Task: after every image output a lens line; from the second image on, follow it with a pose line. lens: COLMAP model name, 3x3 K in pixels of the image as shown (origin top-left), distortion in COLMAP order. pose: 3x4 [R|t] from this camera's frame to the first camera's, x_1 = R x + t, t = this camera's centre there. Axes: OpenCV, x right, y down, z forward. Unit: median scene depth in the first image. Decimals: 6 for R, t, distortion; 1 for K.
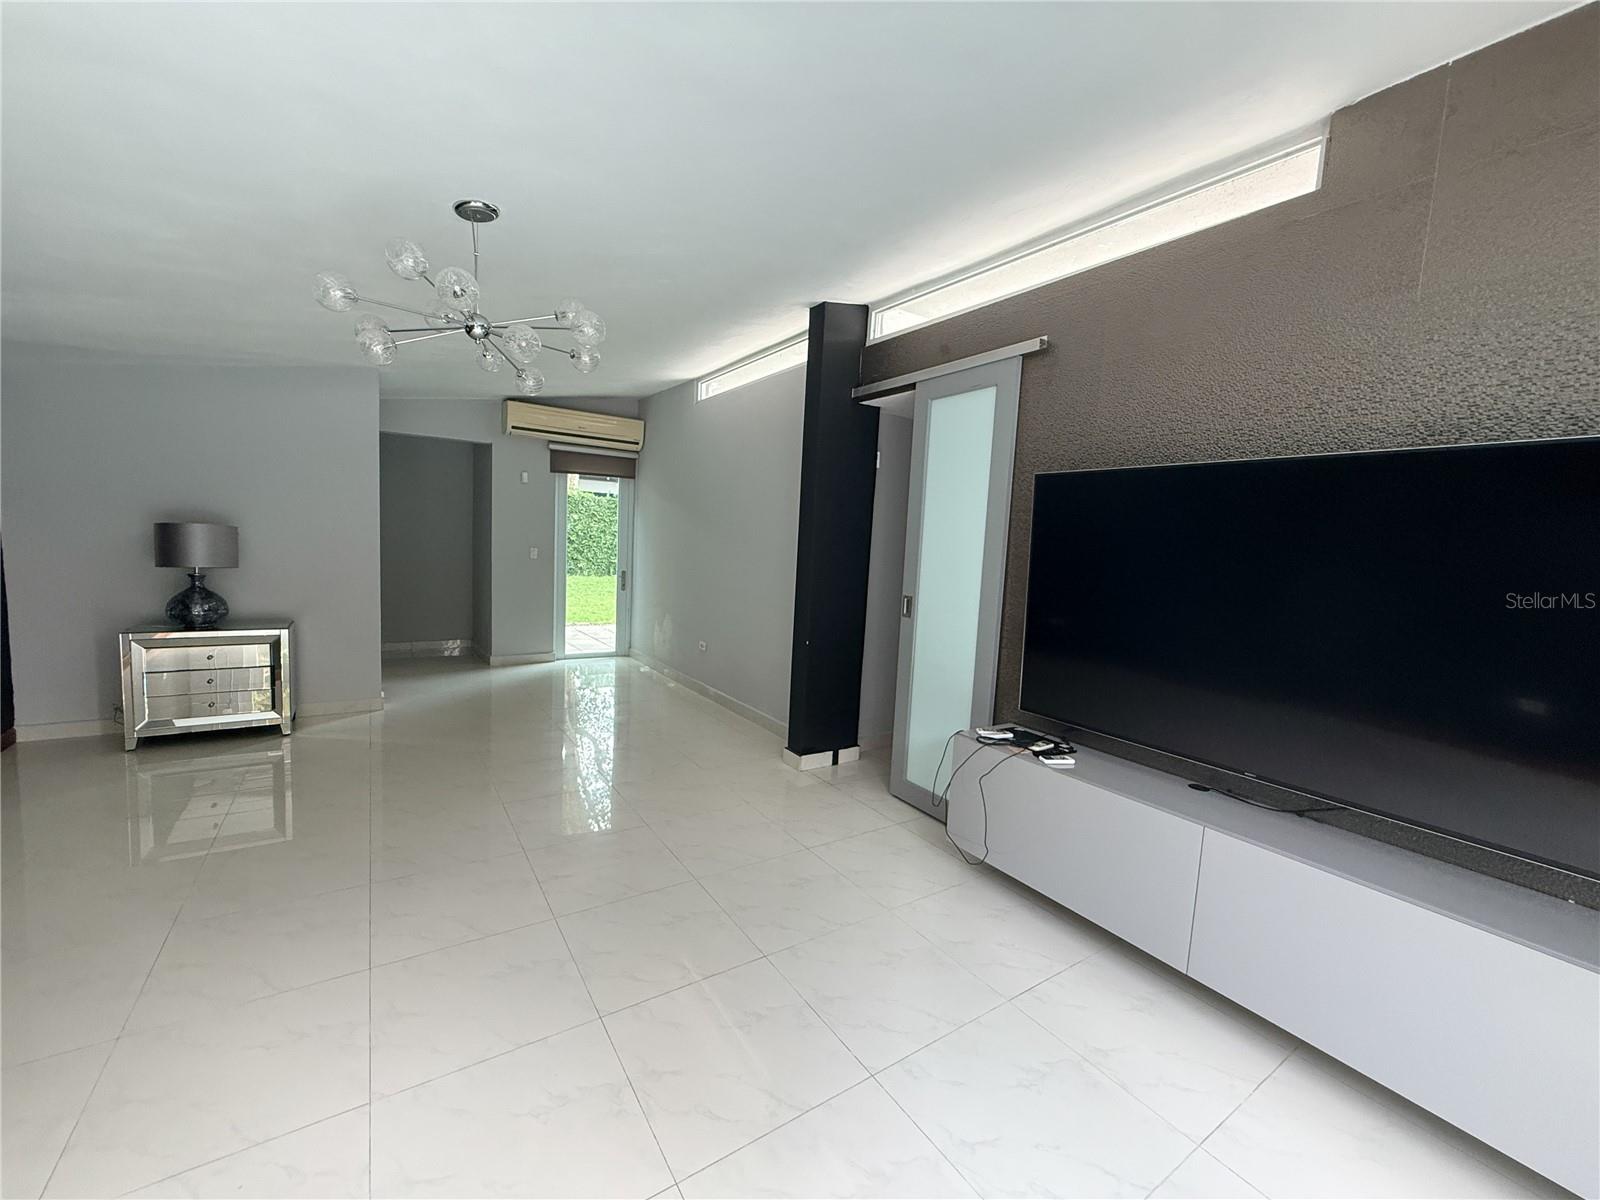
lens RADIAL K [[642.9, 0, 800.0], [0, 642.9, 600.0], [0, 0, 1]] dist [0.000090, 0.000009]
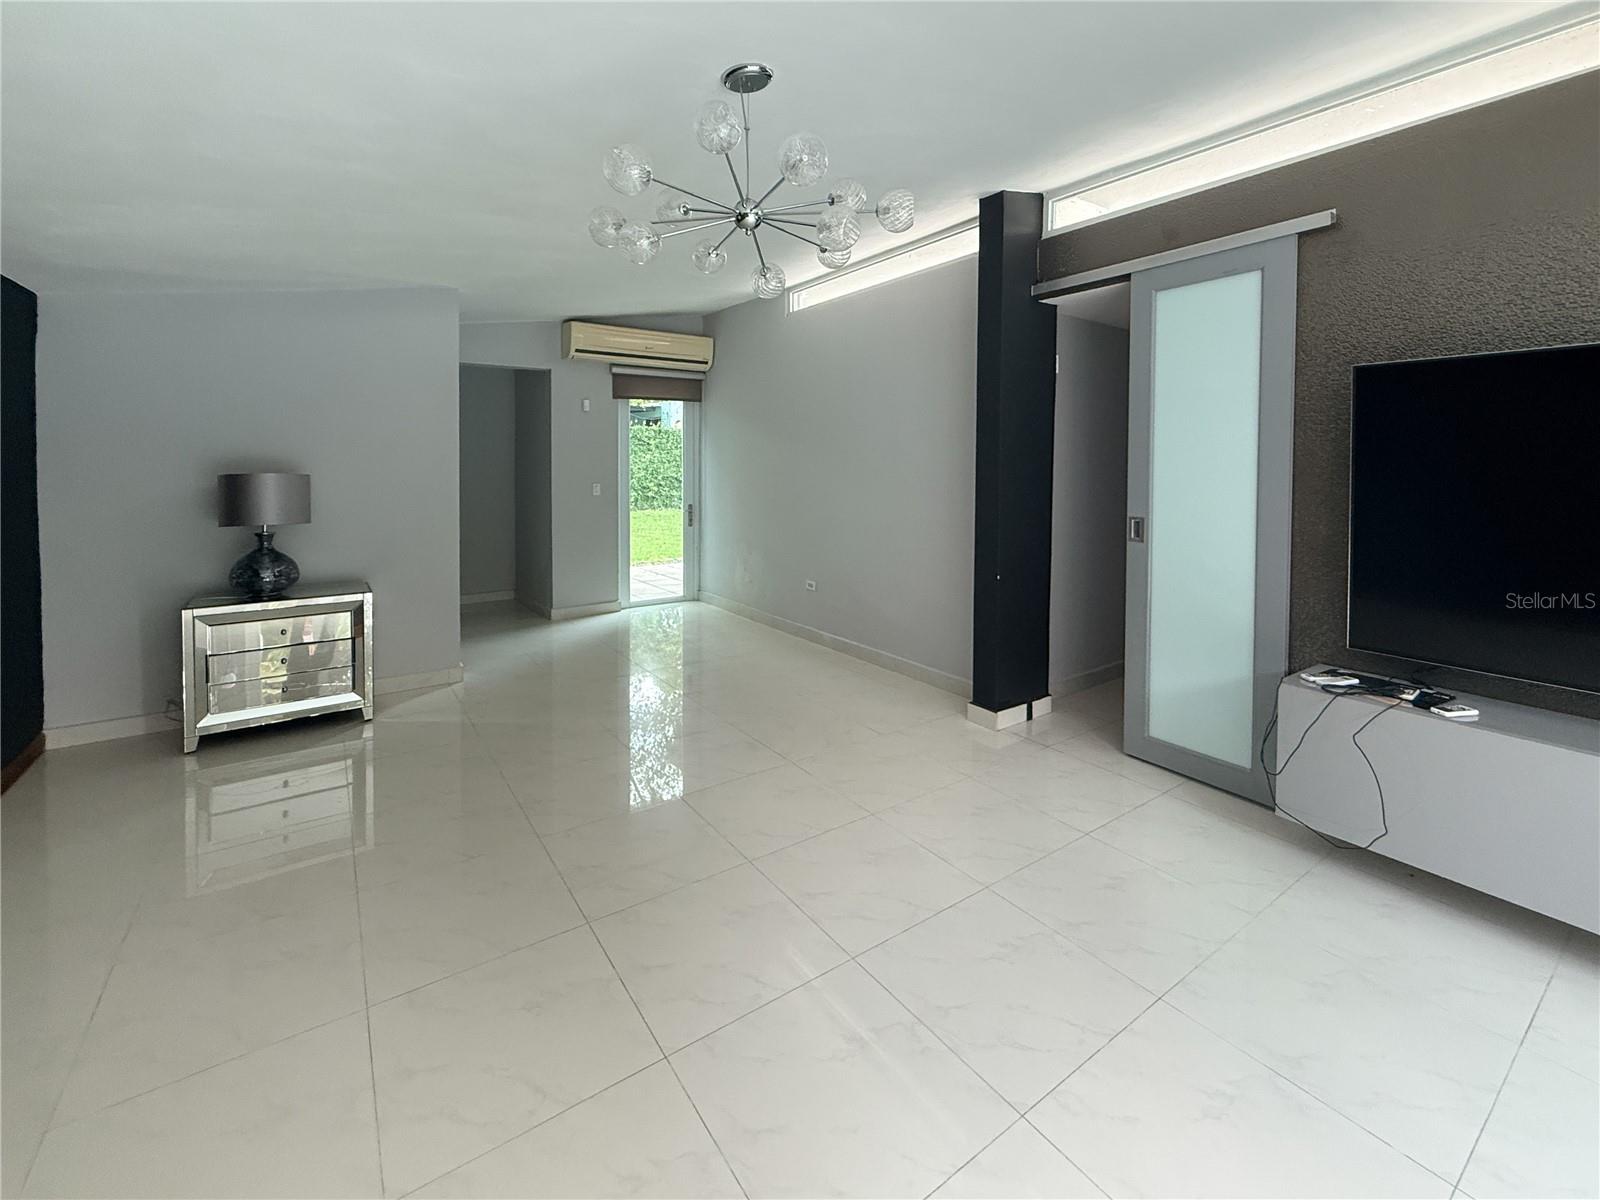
lens RADIAL K [[682.8, 0, 802.6], [0, 682.8, 478.8], [0, 0, 1]] dist [0.000333, 0.000007]
pose [[0.998476, -0.047884, 0.027435, -0.253764], [0.049651, 0.996461, -0.067827, -0.015044], [-0.024090, 0.069086, 0.997320, 0.083698]]
